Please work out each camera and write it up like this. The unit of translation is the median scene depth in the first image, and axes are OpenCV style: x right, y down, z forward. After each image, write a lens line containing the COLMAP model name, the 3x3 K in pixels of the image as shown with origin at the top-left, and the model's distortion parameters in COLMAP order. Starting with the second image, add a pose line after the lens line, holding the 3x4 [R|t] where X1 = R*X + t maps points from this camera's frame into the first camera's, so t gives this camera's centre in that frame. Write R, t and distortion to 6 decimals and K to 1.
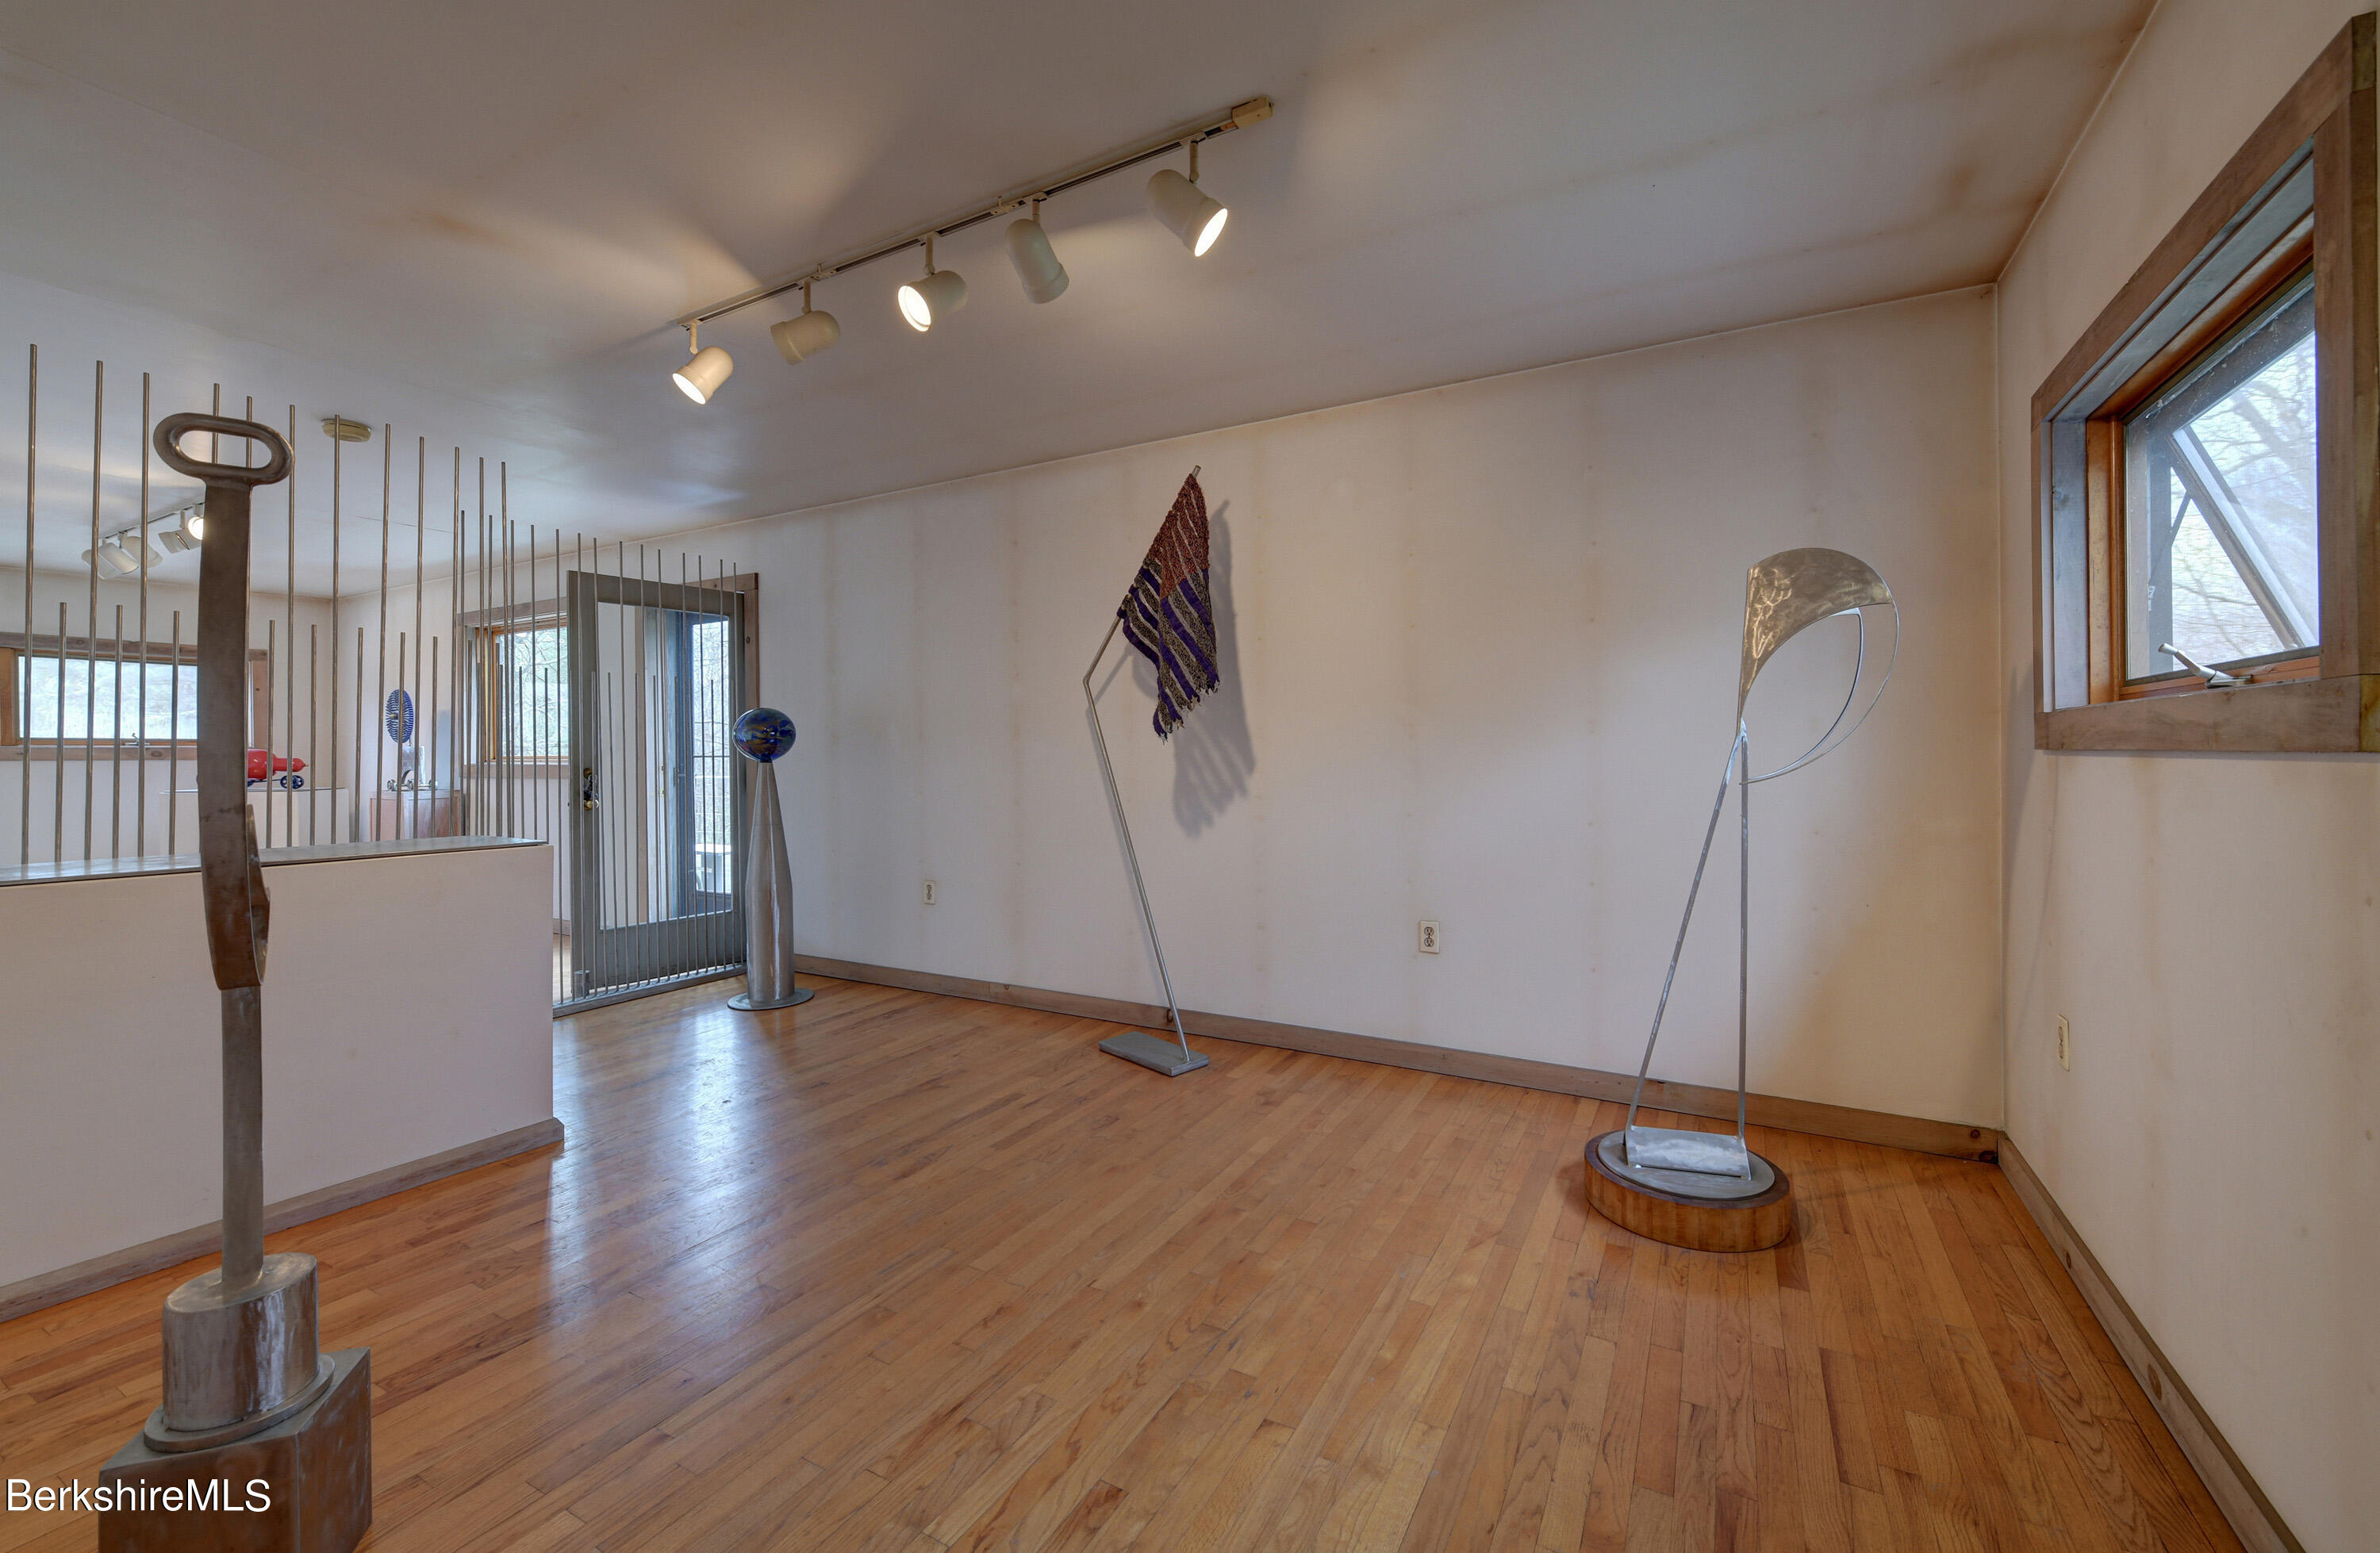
lens RADIAL K [[961.0, 0, 1187.5], [0, 961.0, 731.7], [0, 0, 1]] dist [-0.000002, 0.000019]
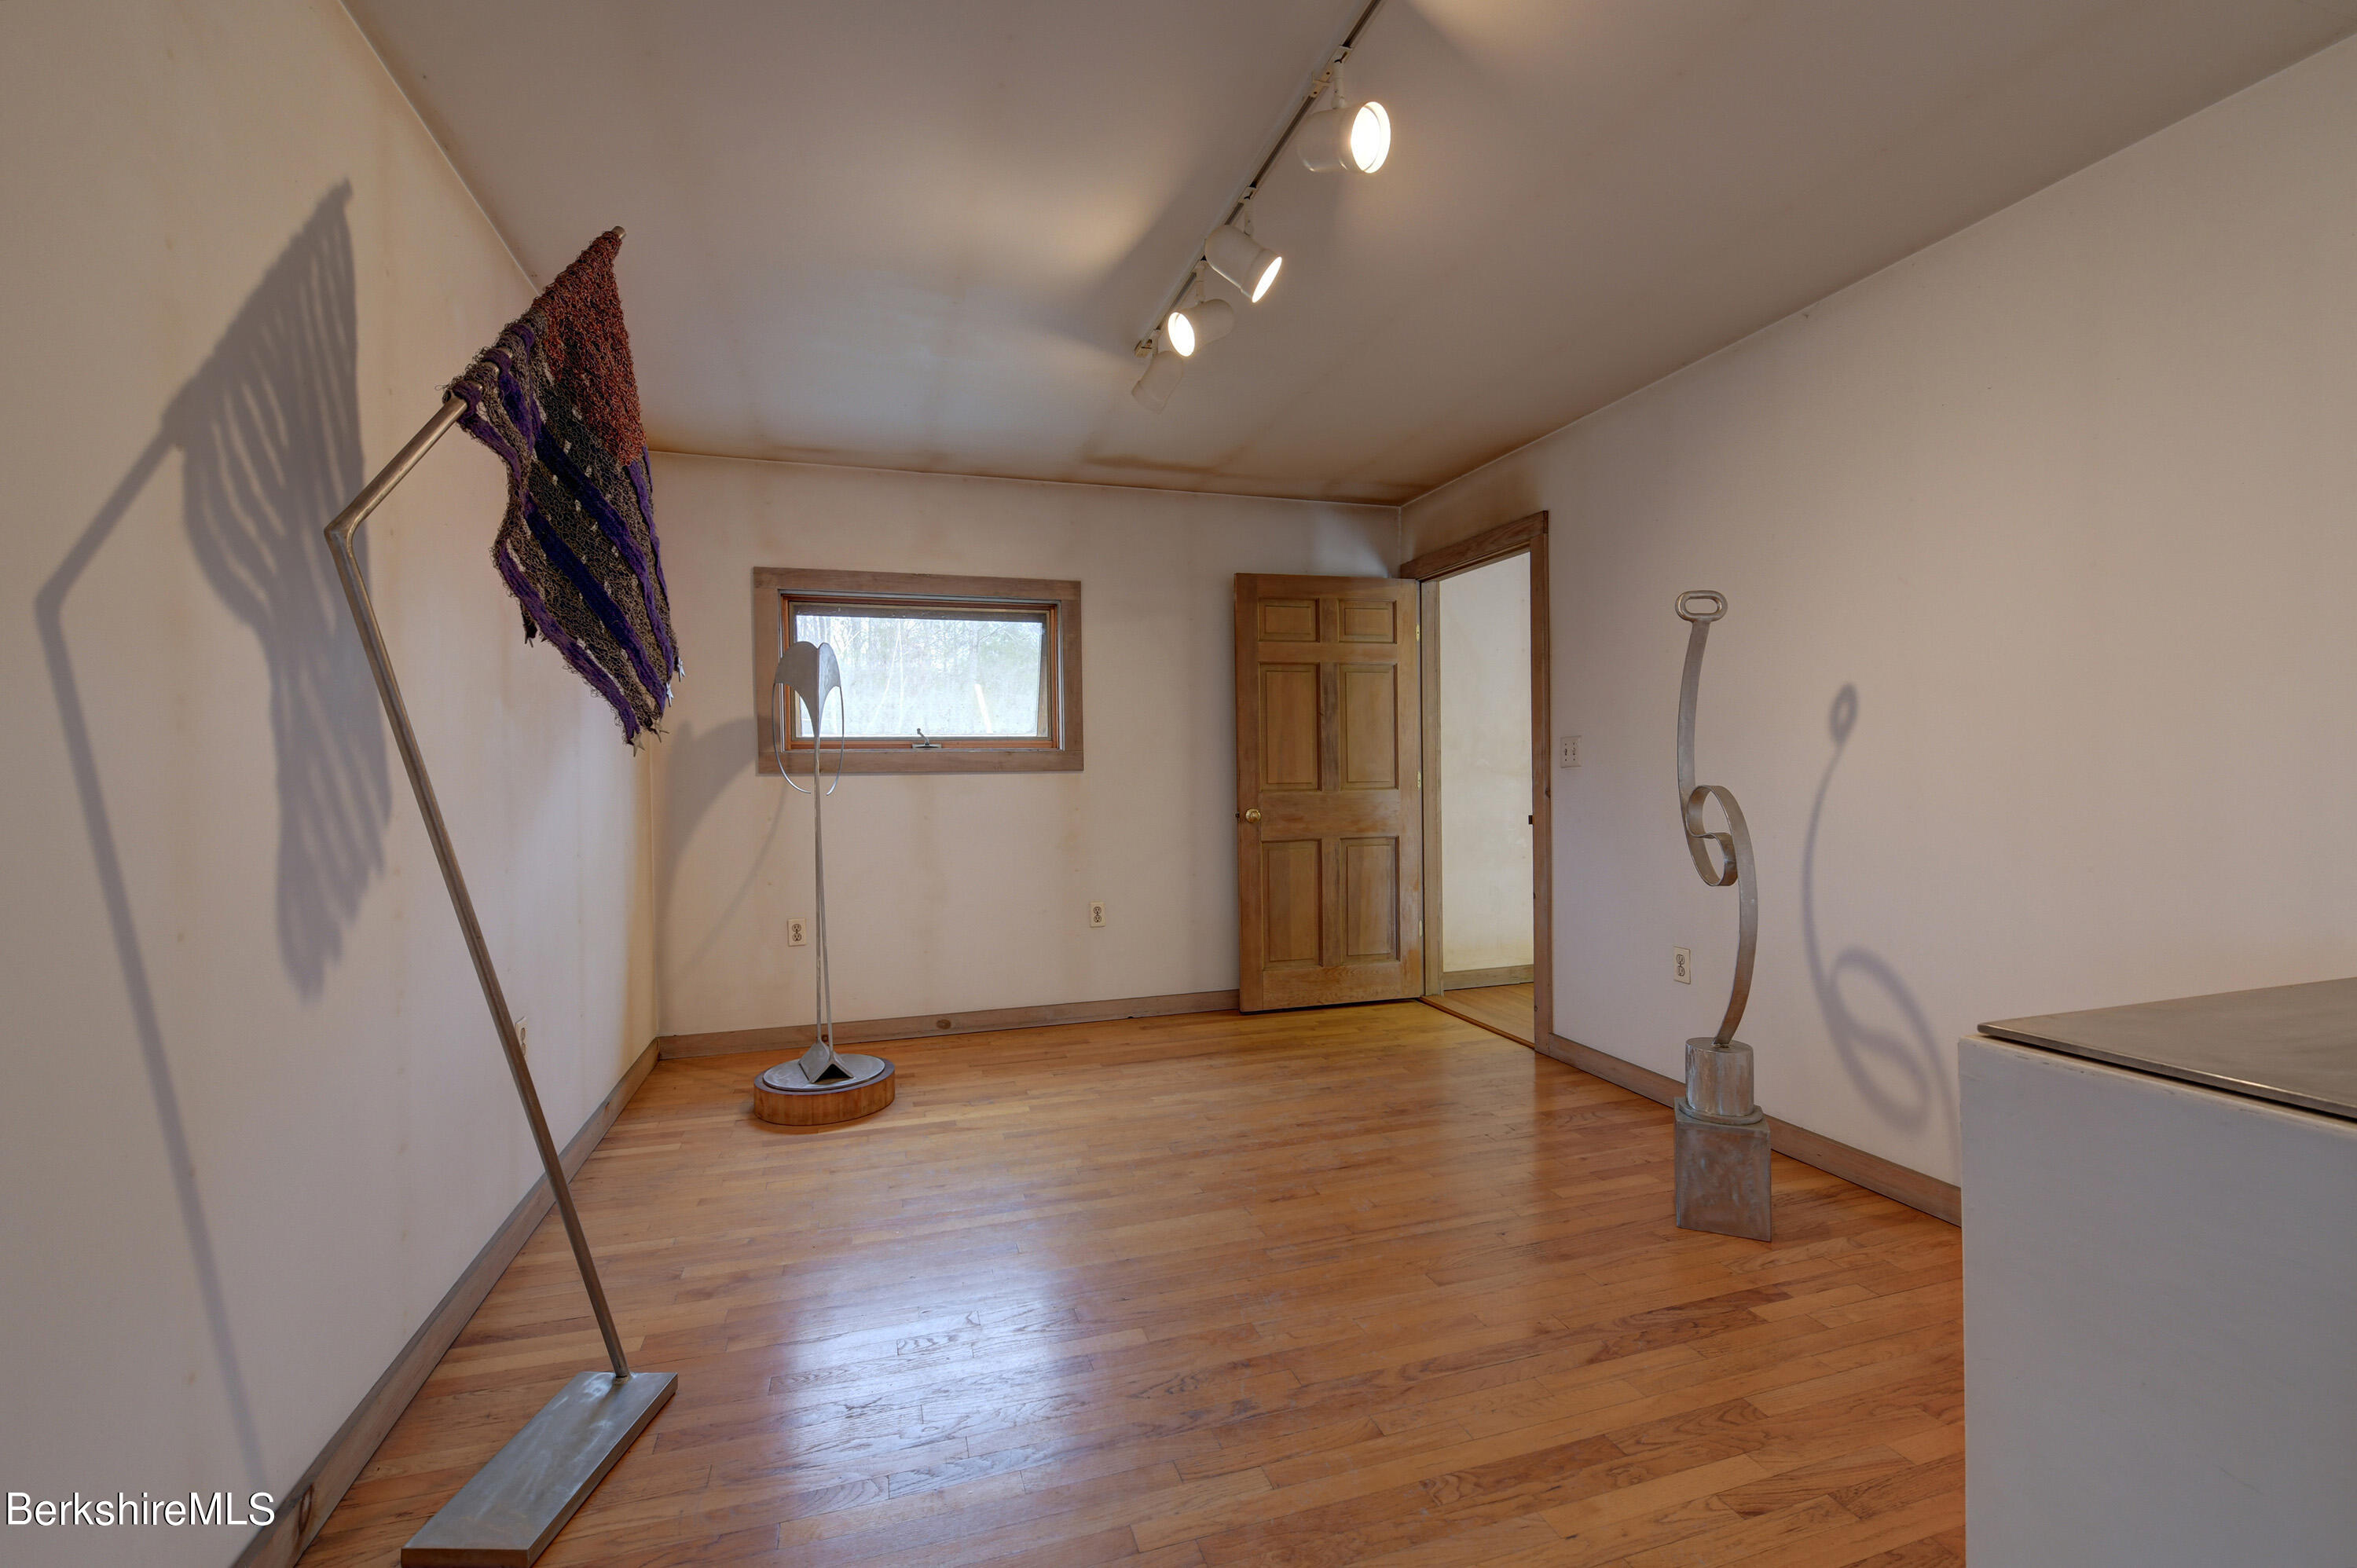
lens RADIAL K [[985.8, 0, 1178.5], [0, 985.8, 784.0], [0, 0, 1]] dist [0.000278, -0.000006]
pose [[-0.731044, 0.006374, 0.682301, -0.824671], [0.002834, 0.999976, -0.006306, 0.045951], [-0.682325, -0.002677, -0.731044, 1.692339]]
